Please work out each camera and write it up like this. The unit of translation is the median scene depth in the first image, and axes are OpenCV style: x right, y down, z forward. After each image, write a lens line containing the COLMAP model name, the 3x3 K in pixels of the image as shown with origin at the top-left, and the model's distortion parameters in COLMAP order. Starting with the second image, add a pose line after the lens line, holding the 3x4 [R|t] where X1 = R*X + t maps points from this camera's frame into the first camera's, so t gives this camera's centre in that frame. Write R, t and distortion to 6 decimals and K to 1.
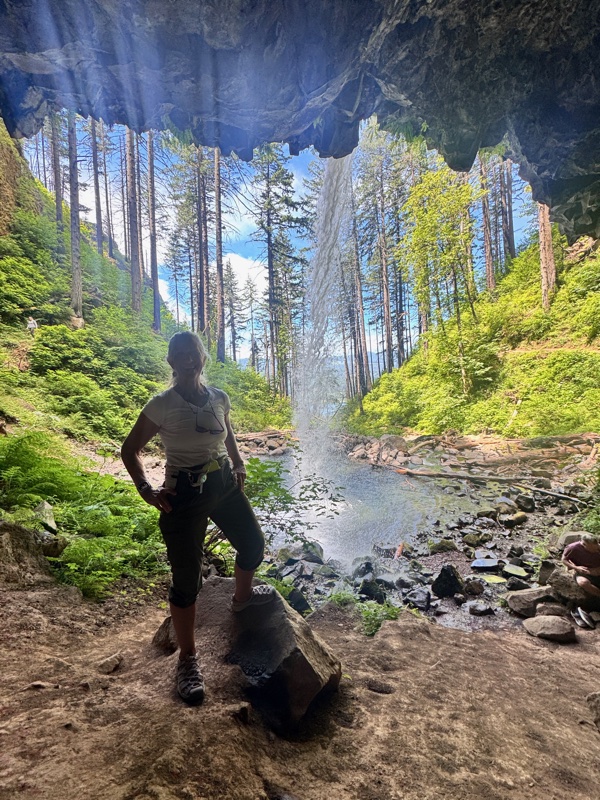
lens RADIAL K [[318.5, 0, 300.7], [0, 318.5, 398.3], [0, 0, 1]] dist [-0.001850, -0.000038]
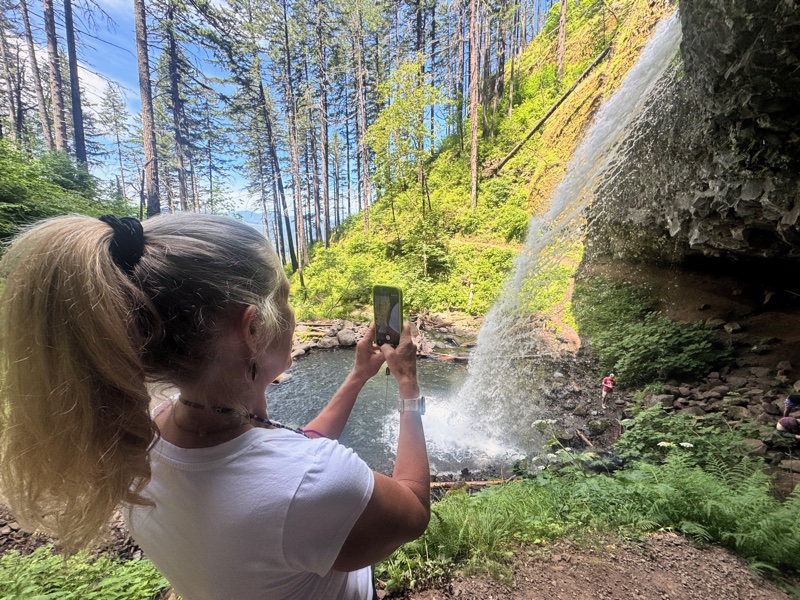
lens RADIAL K [[318.5, 0, 400.2], [0, 318.5, 298.4], [0, 0, 1]] dist [-0.001850, -0.000038]
pose [[0.800991, -0.043811, 0.597071, -0.263044], [-0.021691, 0.994540, 0.102074, -0.051066], [-0.598283, -0.094711, 0.795668, 0.118402]]
